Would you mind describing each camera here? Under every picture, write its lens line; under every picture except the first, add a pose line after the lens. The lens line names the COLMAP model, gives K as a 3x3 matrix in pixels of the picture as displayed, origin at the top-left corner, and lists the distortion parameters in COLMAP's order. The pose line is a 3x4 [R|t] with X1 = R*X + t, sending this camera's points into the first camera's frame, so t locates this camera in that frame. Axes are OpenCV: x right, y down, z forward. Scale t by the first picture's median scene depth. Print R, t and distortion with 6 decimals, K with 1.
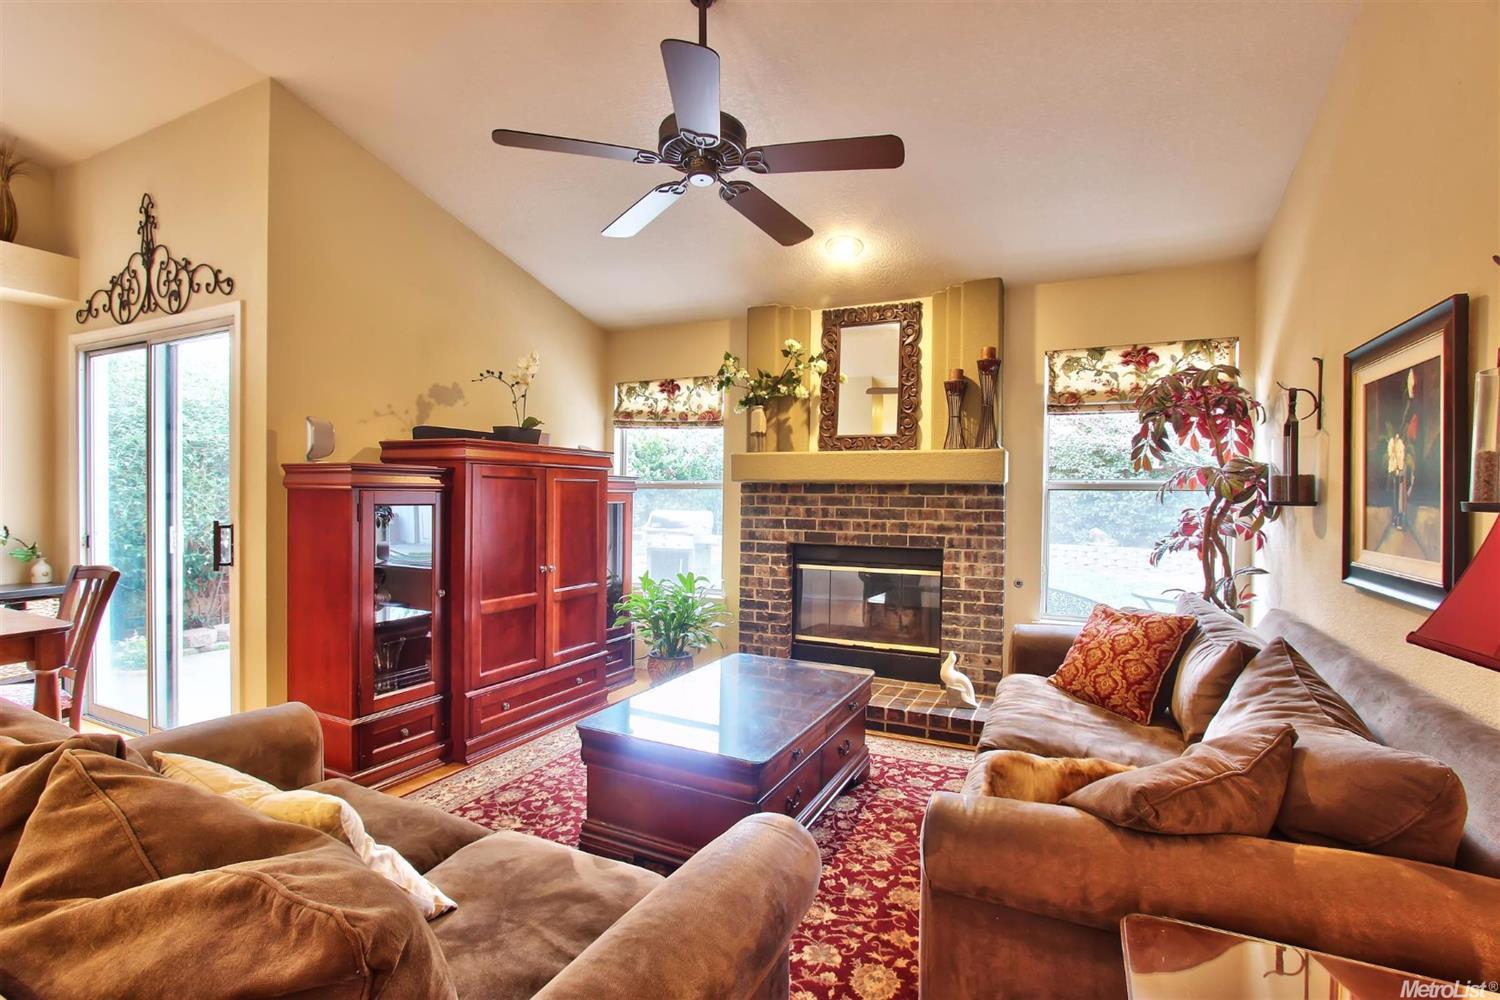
lens RADIAL K [[699.3, 0, 741.9], [0, 699.3, 501.3], [0, 0, 1]] dist [-0.019799, 0.001828]
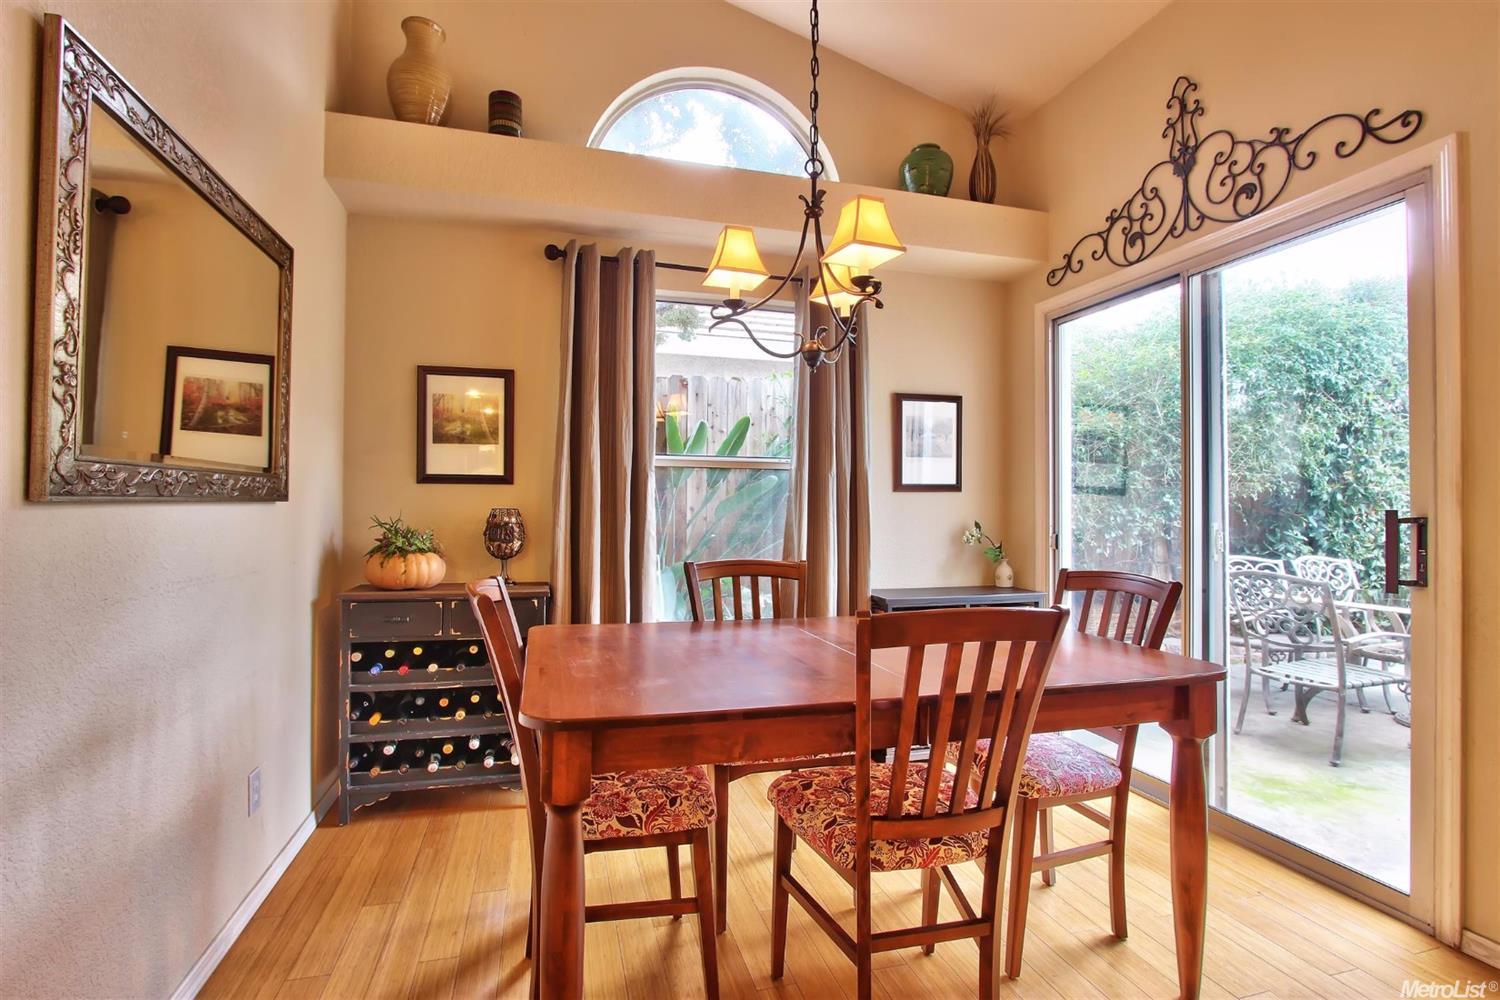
lens RADIAL K [[699.3, 0, 739.9], [0, 699.3, 493.5], [0, 0, 1]] dist [-0.019799, 0.001828]
pose [[0.661483, -0.021479, -0.749652, -0.564653], [-0.006861, 0.999375, -0.034688, 0.031250], [0.749928, 0.028089, 0.660922, 0.139212]]
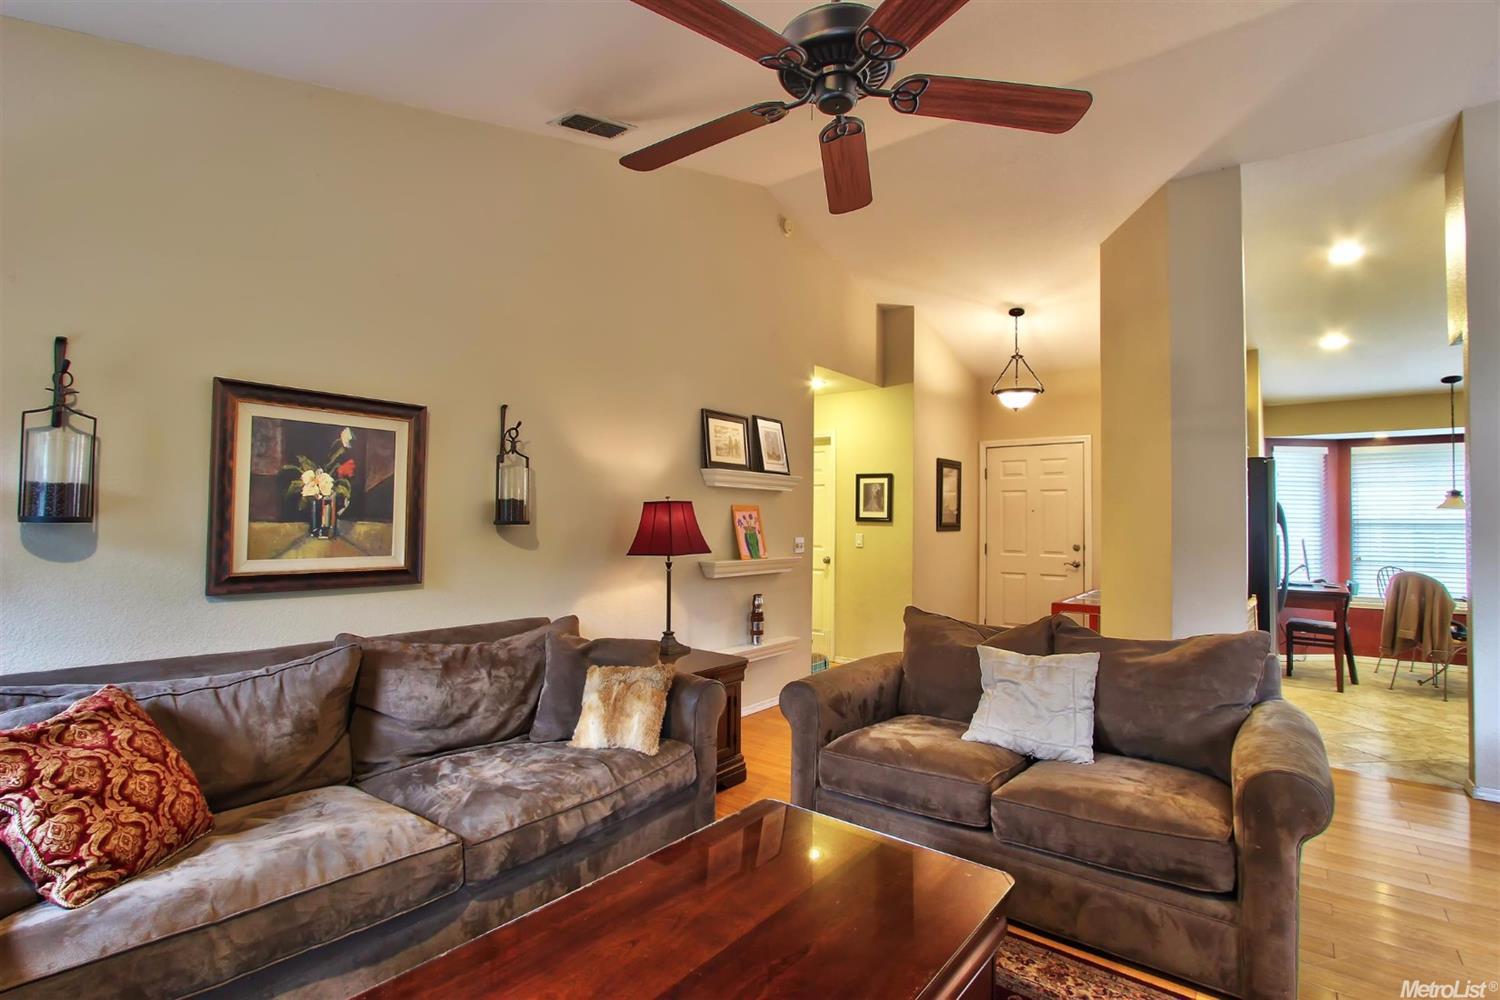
lens RADIAL K [[699.3, 0, 744.1], [0, 699.3, 501.8], [0, 0, 1]] dist [-0.019799, 0.001828]
pose [[-0.974176, -0.014969, 0.225293, -0.085353], [-0.020313, 0.999564, -0.021421, -0.010656], [-0.224874, -0.025444, -0.974056, 1.069583]]
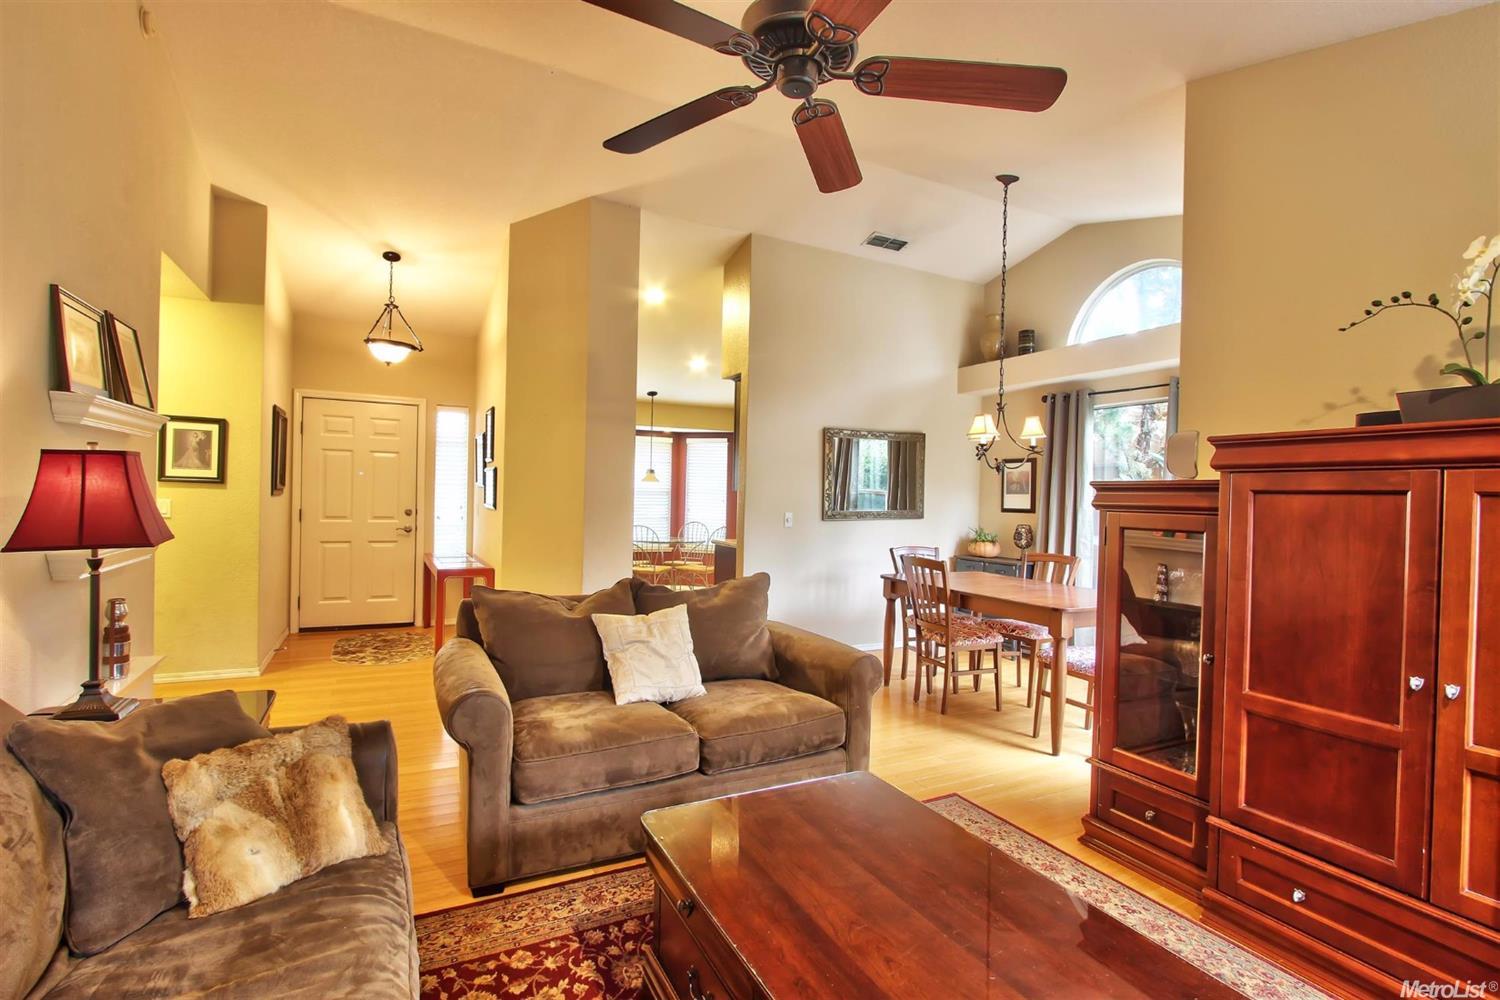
lens RADIAL K [[699.3, 0, 735.5], [0, 699.3, 502.2], [0, 0, 1]] dist [-0.019799, 0.001828]
pose [[-0.606976, -0.018836, -0.794497, 0.350764], [-0.036322, 0.999332, 0.004057, -0.010472], [0.793890, 0.031320, -0.607254, 0.870228]]
